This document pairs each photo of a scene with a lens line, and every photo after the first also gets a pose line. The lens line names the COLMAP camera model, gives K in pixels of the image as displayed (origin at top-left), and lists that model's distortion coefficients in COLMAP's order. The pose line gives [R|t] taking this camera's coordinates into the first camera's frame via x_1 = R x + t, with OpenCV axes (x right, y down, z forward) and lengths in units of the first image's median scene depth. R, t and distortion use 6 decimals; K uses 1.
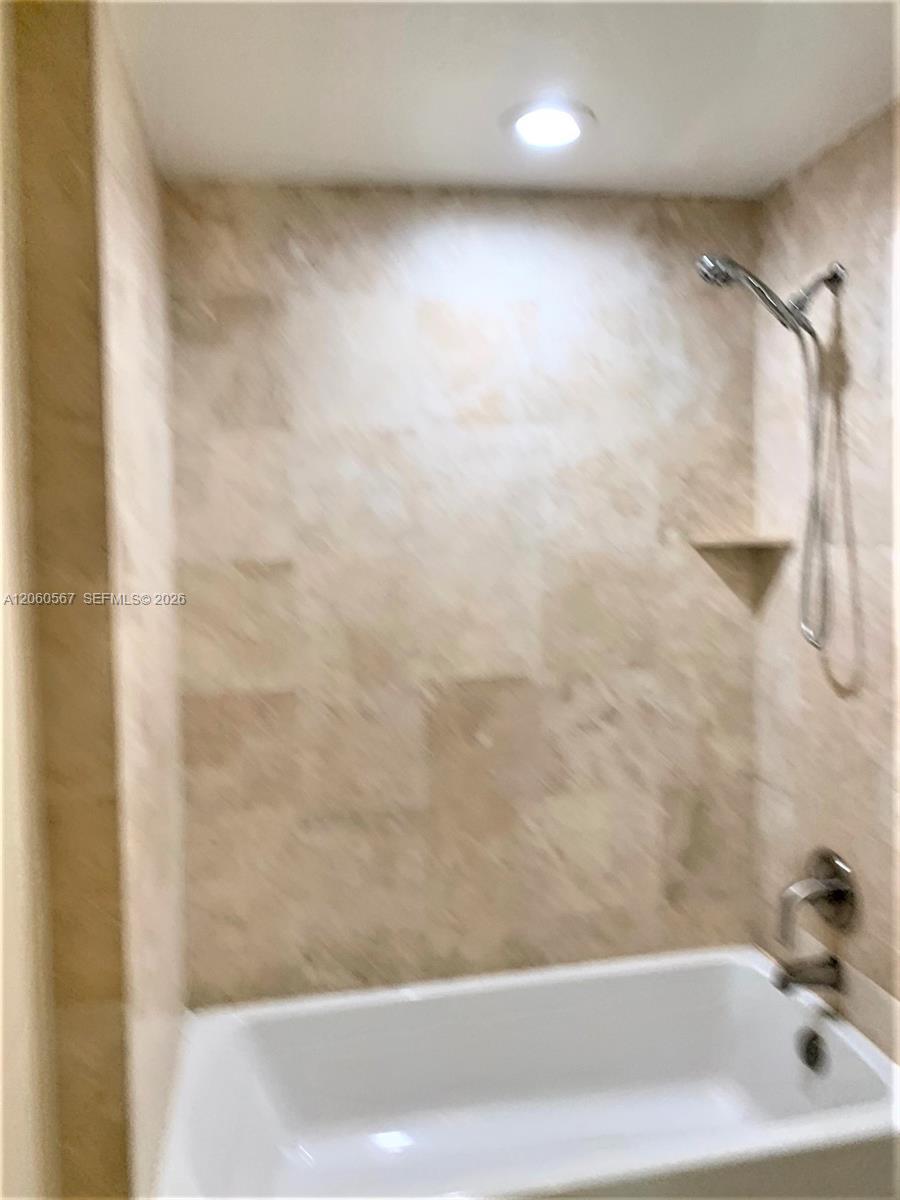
lens RADIAL K [[913.6, 0, 448.3], [0, 913.6, 623.7], [0, 0, 1]] dist [0.032161, -0.032648]
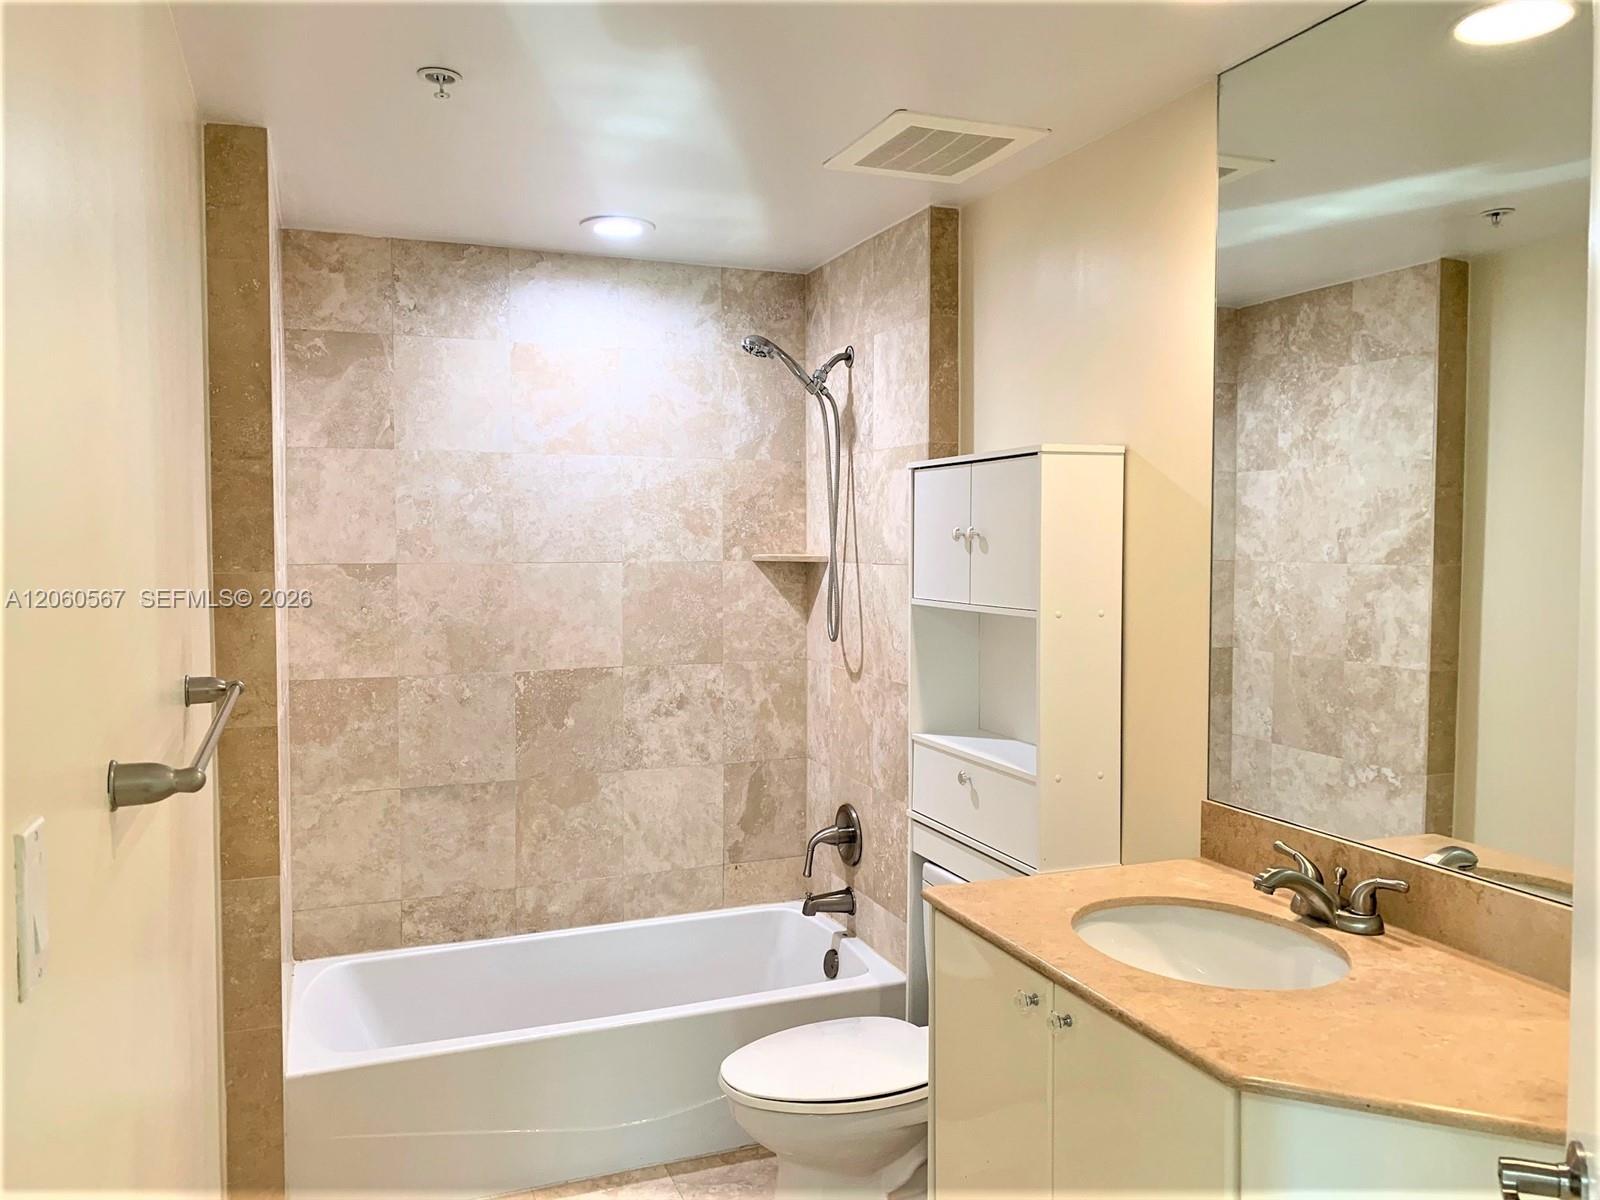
lens RADIAL K [[1218.2, 0, 864.9], [0, 1218.2, 634.3], [0, 0, 1]] dist [0.032161, -0.032648]
pose [[0.972962, 0.010463, 0.230728, 0.045598], [-0.005750, 0.999761, -0.021091, 0.044912], [-0.230894, 0.019194, 0.972790, -0.592314]]
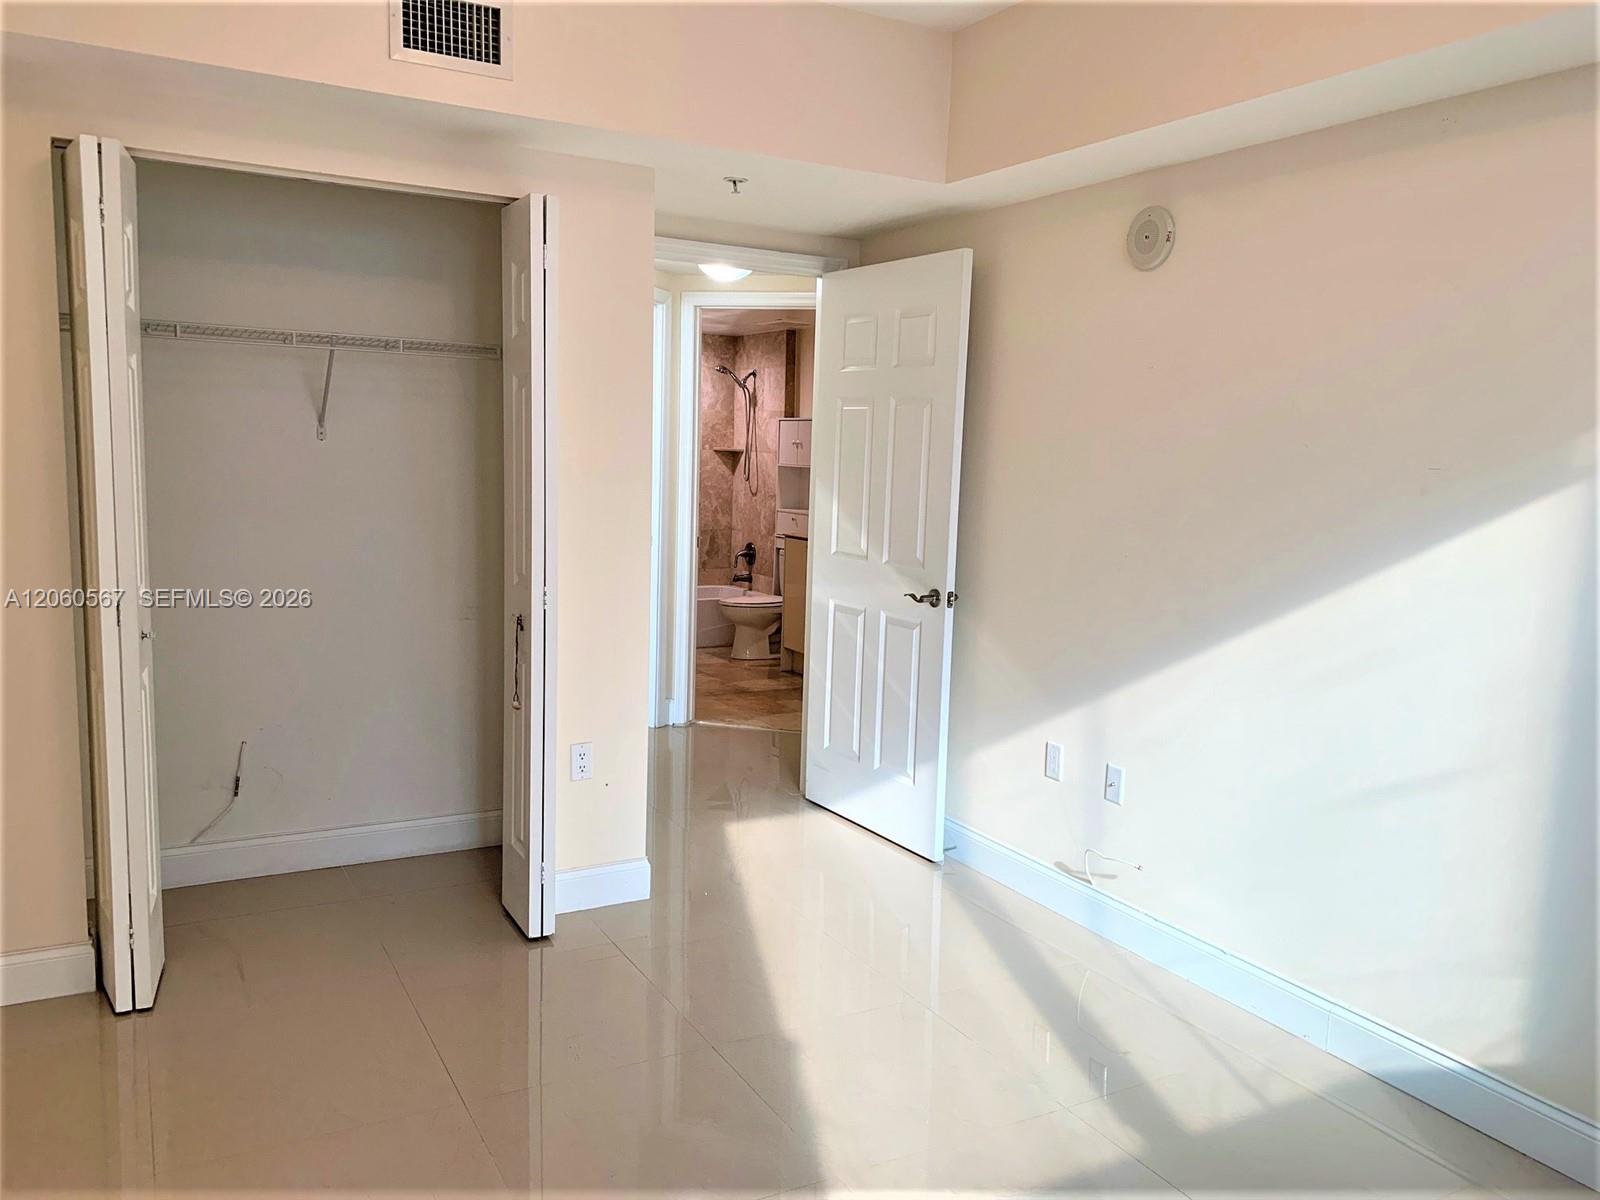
lens RADIAL K [[1218.2, 0, 801.3], [0, 1218.2, 603.5], [0, 0, 1]] dist [0.032161, -0.032648]
pose [[0.949419, 0.017068, 0.313548, -0.735658], [-0.028774, 0.999050, 0.032743, 0.291370], [-0.312691, -0.040108, 0.949008, -3.035616]]
